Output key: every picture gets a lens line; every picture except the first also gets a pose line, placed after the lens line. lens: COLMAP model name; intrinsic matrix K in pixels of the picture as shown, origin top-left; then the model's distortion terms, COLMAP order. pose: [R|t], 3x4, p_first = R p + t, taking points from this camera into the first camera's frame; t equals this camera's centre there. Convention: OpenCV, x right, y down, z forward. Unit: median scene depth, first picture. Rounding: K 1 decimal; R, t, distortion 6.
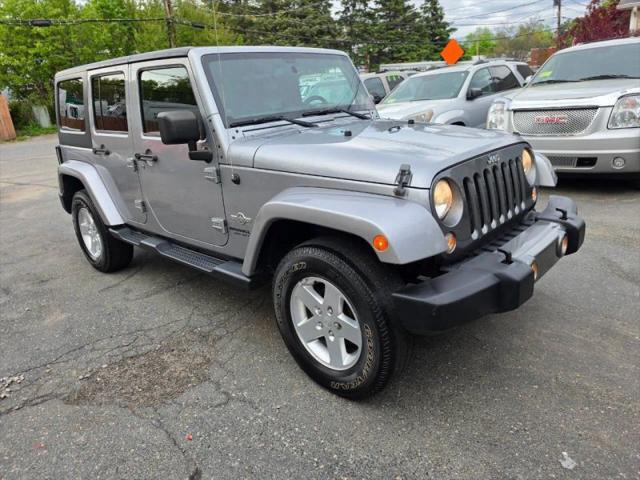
lens RADIAL K [[441.5, 0, 325.9], [0, 441.5, 227.0], [0, 0, 1]] dist [0.040873, -0.046321]
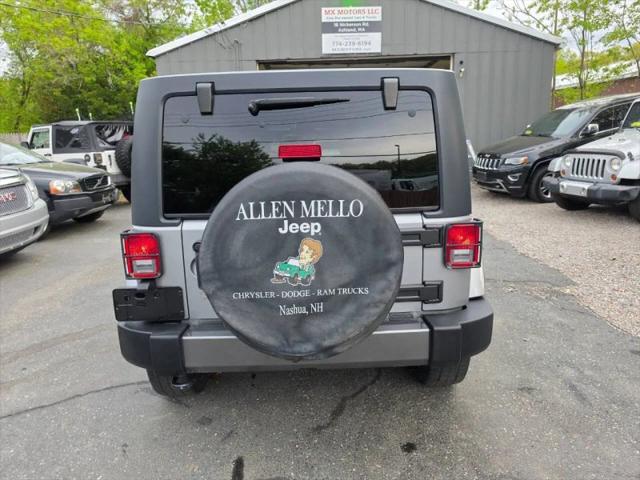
lens RADIAL K [[445.3, 0, 324.1], [0, 445.3, 232.3], [0, 0, 1]] dist [0.042914, -0.051762]
pose [[-0.697901, -0.057572, 0.713877, -1.147744], [0.281140, 0.894733, 0.347006, -0.529687], [-0.658707, 0.442875, -0.608249, 1.945469]]
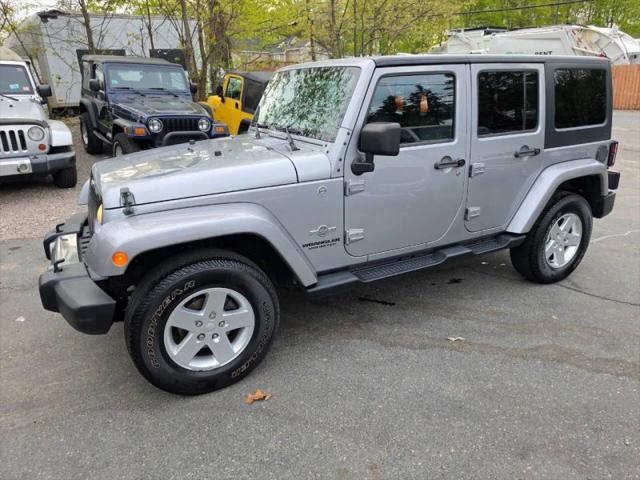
lens RADIAL K [[442.9, 0, 320.0], [0, 442.9, 240.0], [0, 0, 1]] dist [0.080725, -0.085244]
pose [[-0.304017, 0.377427, -0.874713, 0.947649], [-0.245171, 0.856250, 0.454673, -0.517067], [0.920579, 0.352682, -0.167780, 1.295738]]
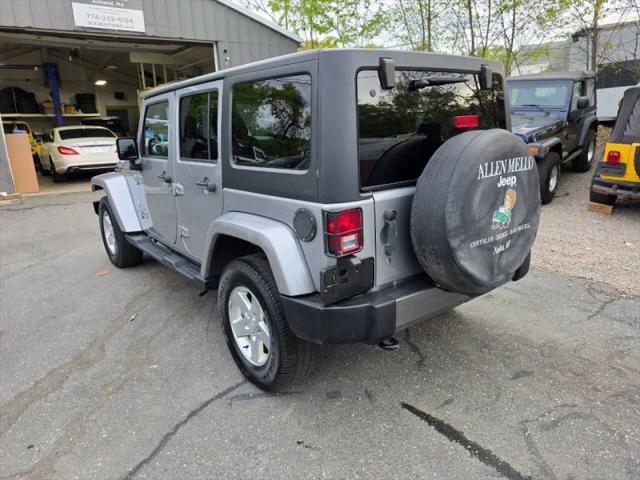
lens RADIAL K [[439.5, 0, 320.0], [0, 439.5, 240.0], [0, 0, 1]] dist [0.038988, -0.051913]
pose [[-0.983949, 0.064527, 0.166376, -0.569675], [0.143238, 0.841647, 0.520685, -0.670514], [-0.106432, 0.536158, -0.837381, 2.273844]]
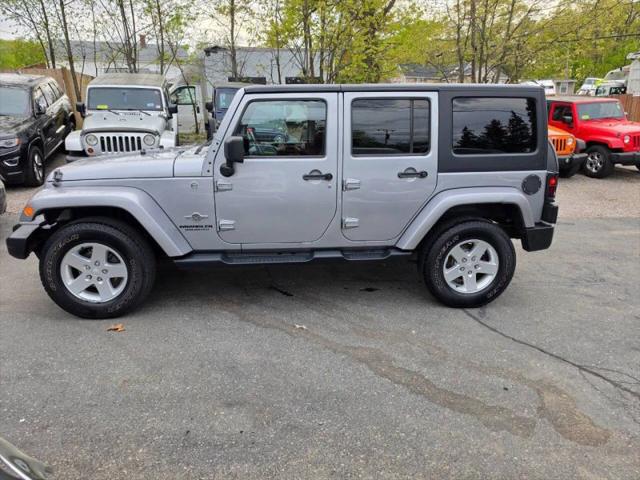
lens RADIAL K [[440.4, 0, 314.9], [0, 440.4, 233.0], [0, 0, 1]] dist [0.095385, -0.128355]
pose [[-0.652601, 0.261989, -0.710967, 0.790825], [-0.187418, 0.853349, 0.486488, -0.701791], [0.734157, 0.450731, -0.507795, 1.944736]]
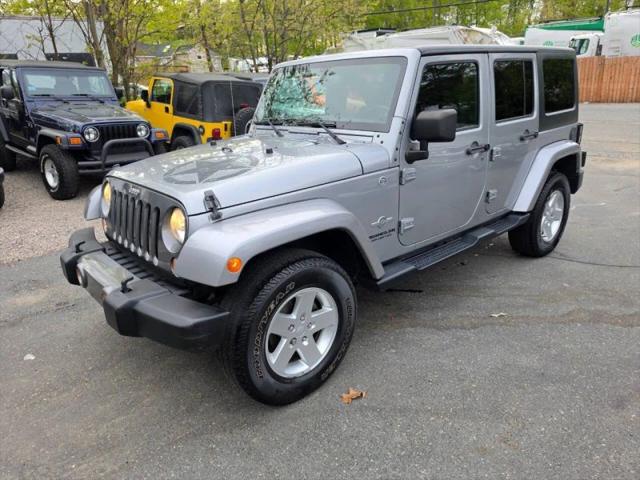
lens RADIAL K [[446.5, 0, 306.5], [0, 446.5, 244.3], [0, 0, 1]] dist [0.081747, -0.103660]
pose [[-0.096037, 0.396492, -0.913001, 1.006293], [-0.242541, 0.880273, 0.407791, -0.421761], [0.965376, 0.260603, 0.011627, 1.010848]]
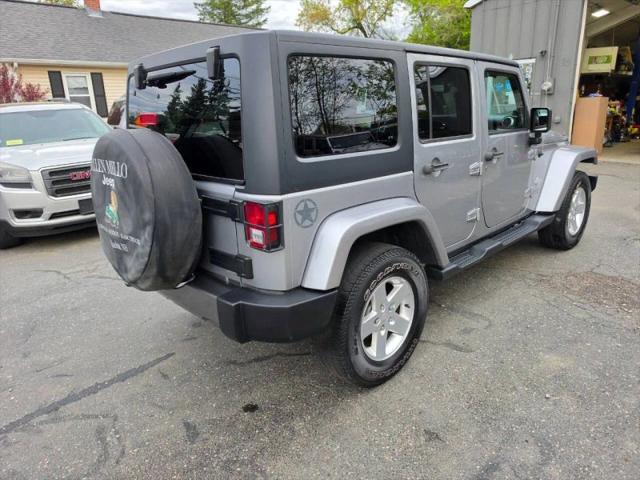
lens RADIAL K [[442.9, 0, 320.0], [0, 442.9, 240.0], [0, 0, 1]] dist [0.080725, -0.085244]
pose [[0.054138, -0.219283, 0.974158, -1.418343], [0.332568, 0.923849, 0.189477, -0.296678], [-0.941524, 0.313716, 0.122942, 1.273293]]
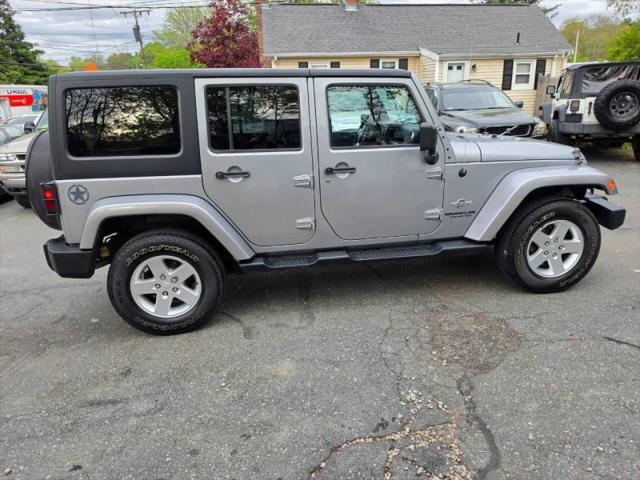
lens RADIAL K [[436.8, 0, 319.9], [0, 436.8, 237.6], [0, 0, 1]] dist [0.041028, -0.046277]
pose [[0.632462, -0.190997, 0.750674, -1.185463], [0.218824, 0.973704, 0.063378, -0.078103], [-0.743039, 0.124181, 0.657626, 0.384299]]
